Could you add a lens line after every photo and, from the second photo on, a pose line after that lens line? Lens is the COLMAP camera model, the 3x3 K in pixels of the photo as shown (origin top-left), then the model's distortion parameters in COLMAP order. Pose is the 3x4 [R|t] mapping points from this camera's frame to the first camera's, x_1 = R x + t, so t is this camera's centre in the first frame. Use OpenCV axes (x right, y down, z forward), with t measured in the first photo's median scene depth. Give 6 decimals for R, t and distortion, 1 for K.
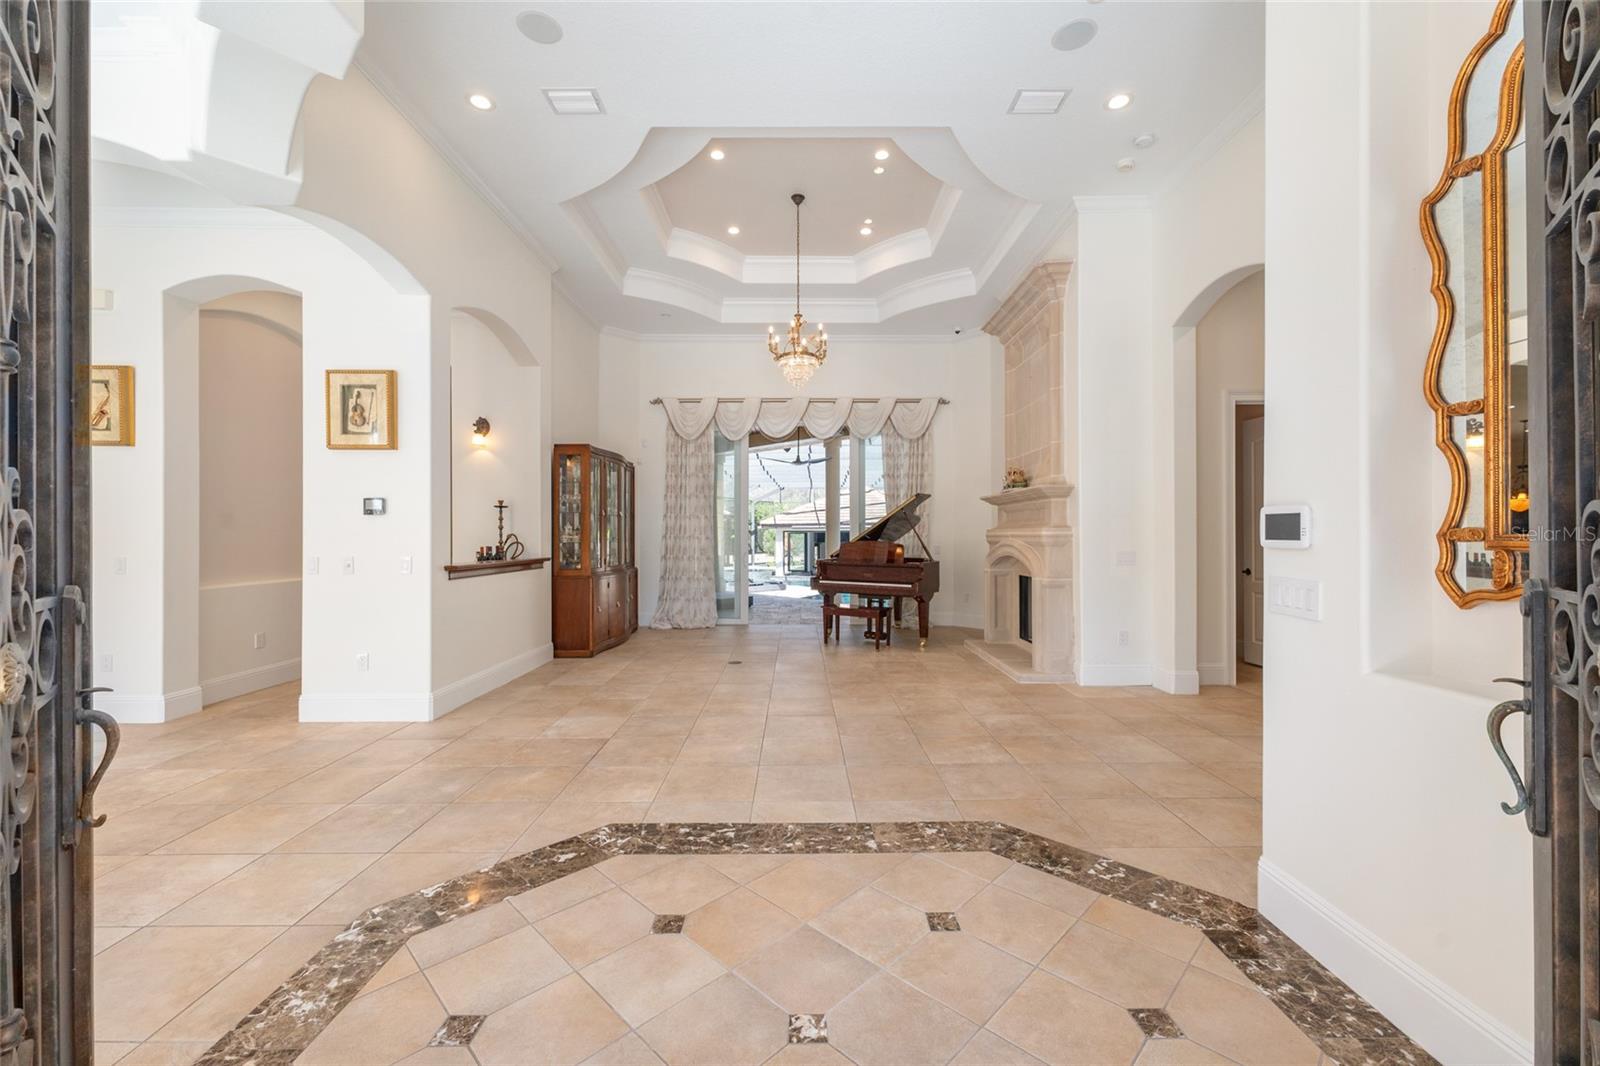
lens RADIAL K [[638.1, 0, 775.9], [0, 638.1, 537.4], [0, 0, 1]] dist [-0.001690, 0.000805]
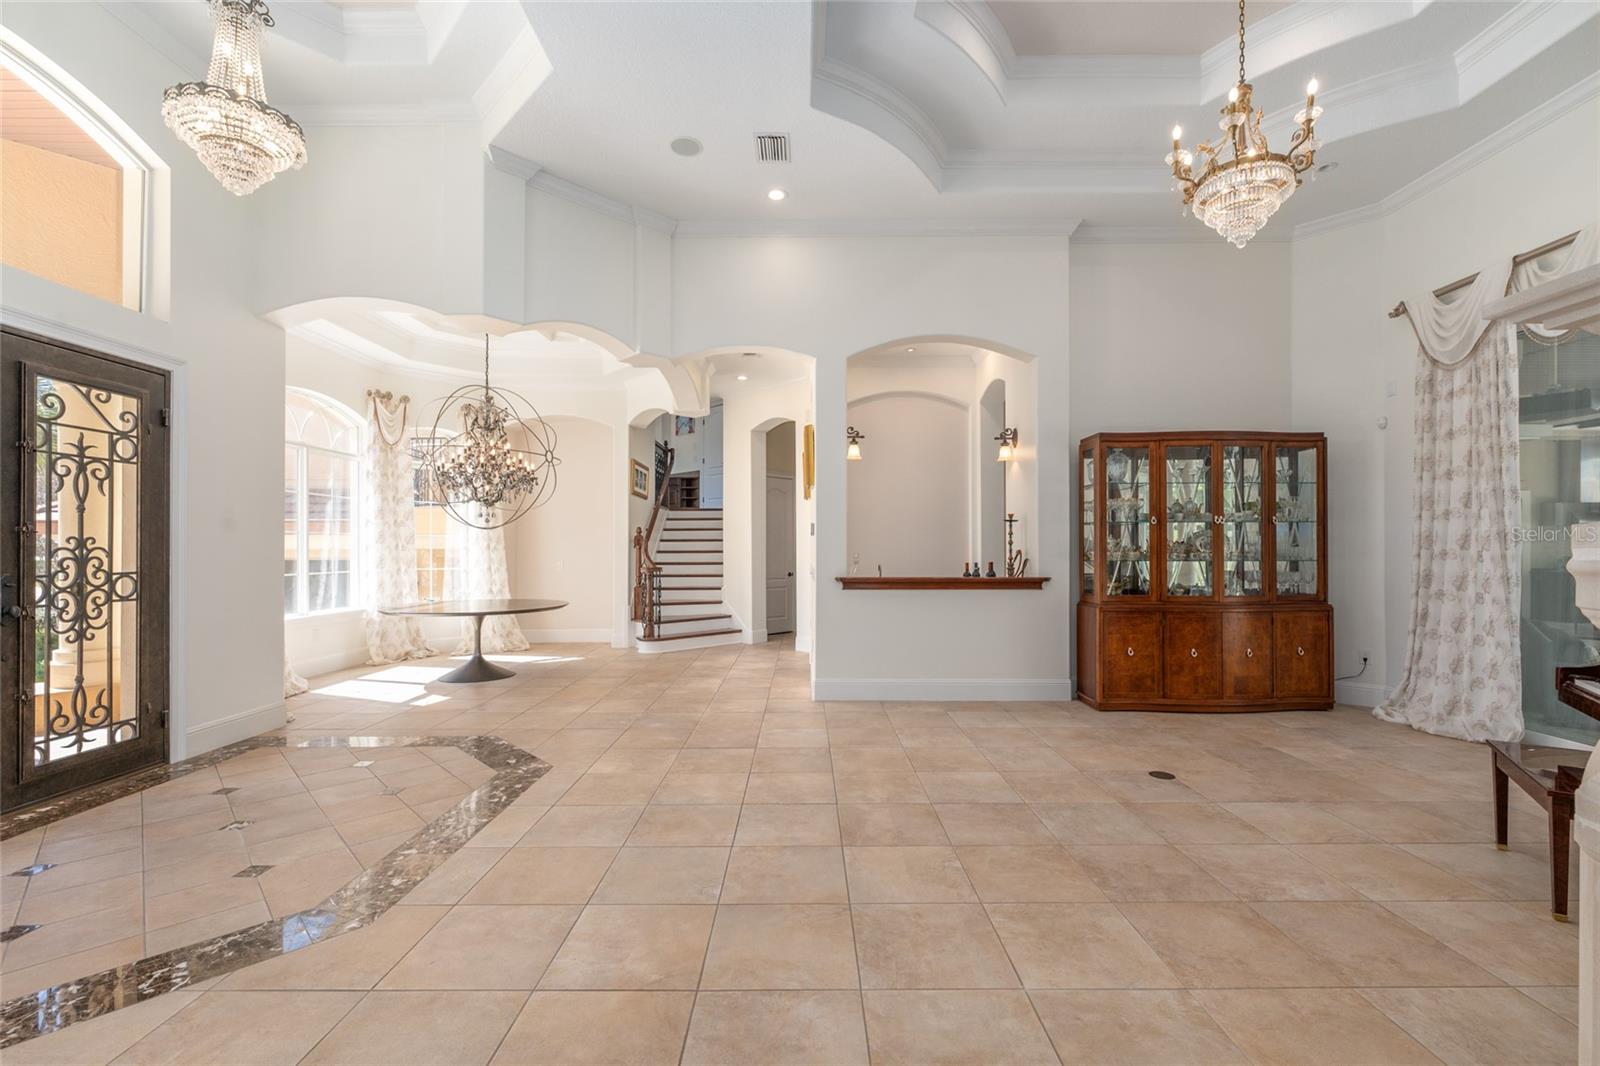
lens RADIAL K [[669.8, 0, 839.8], [0, 669.8, 552.0], [0, 0, 1]] dist [-0.005757, -0.000094]
pose [[0.041316, 0.006056, -0.999128, 0.651770], [-0.002517, 0.999979, 0.005957, -0.008792], [0.999143, 0.002268, 0.041330, 0.852330]]
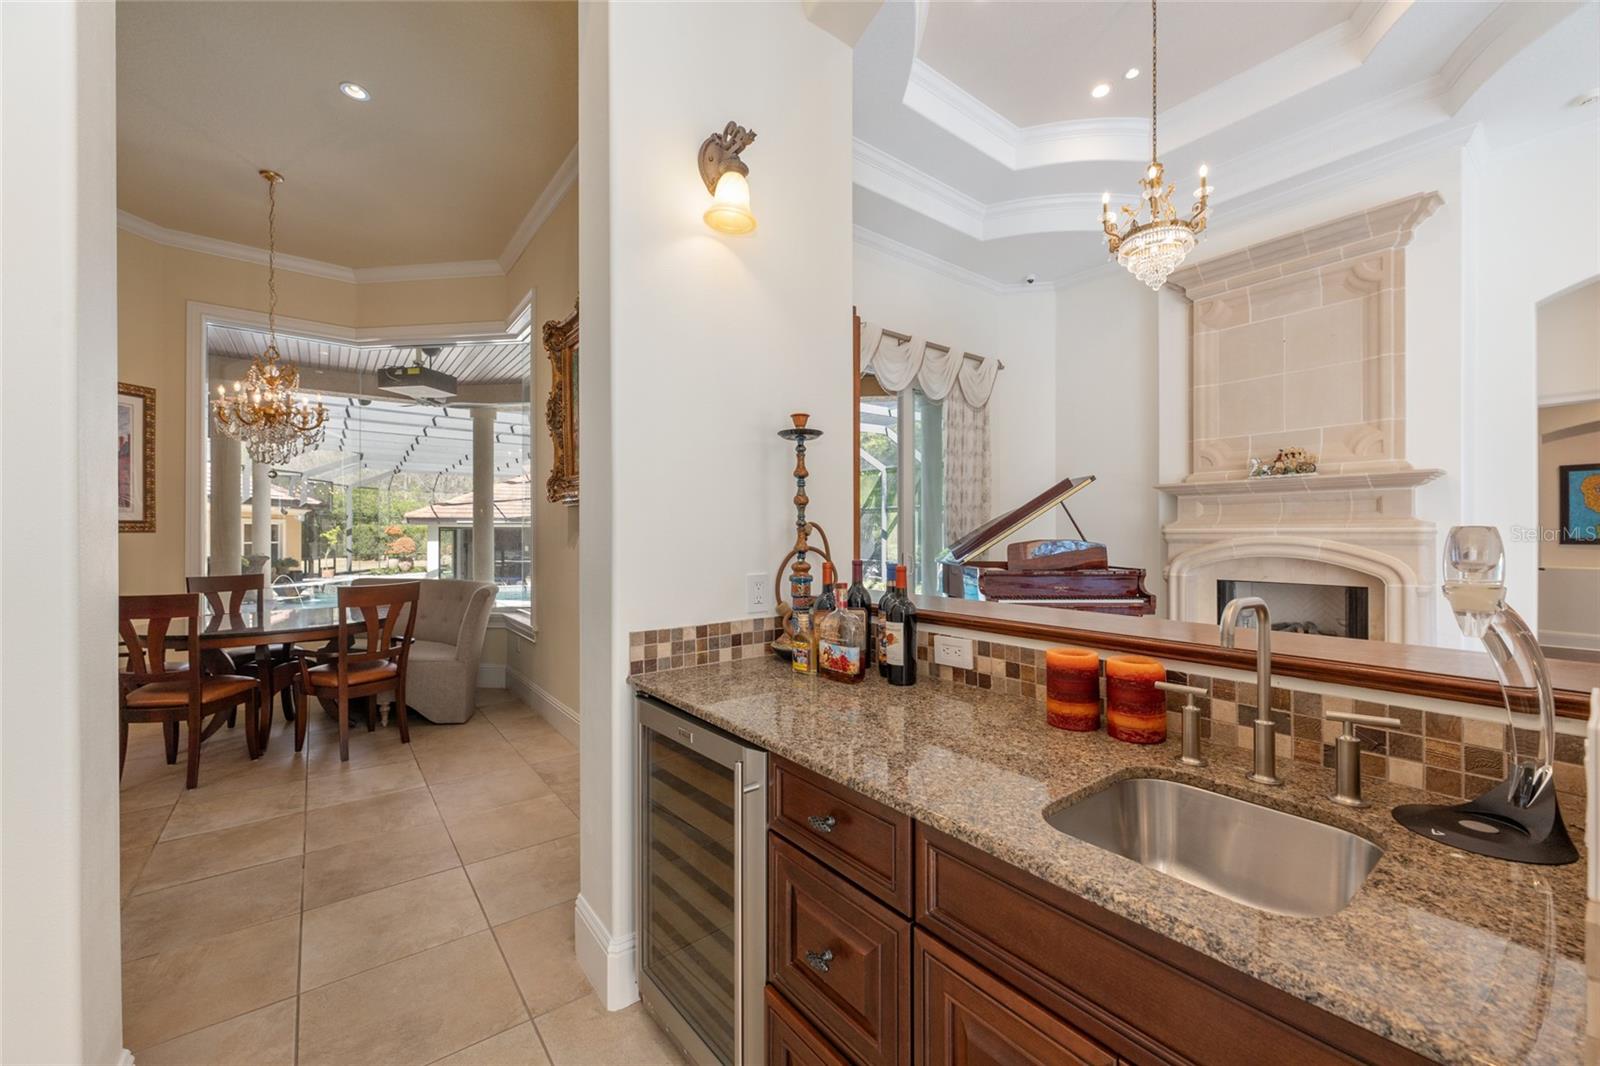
lens RADIAL K [[638.1, 0, 799.6], [0, 638.1, 532.3], [0, 0, 1]] dist [-0.001690, 0.000805]
pose [[0.788661, 0.001871, 0.614826, -0.745621], [0.001485, 0.999987, -0.004948, 0.000876], [-0.614827, 0.004816, 0.788647, 0.913351]]
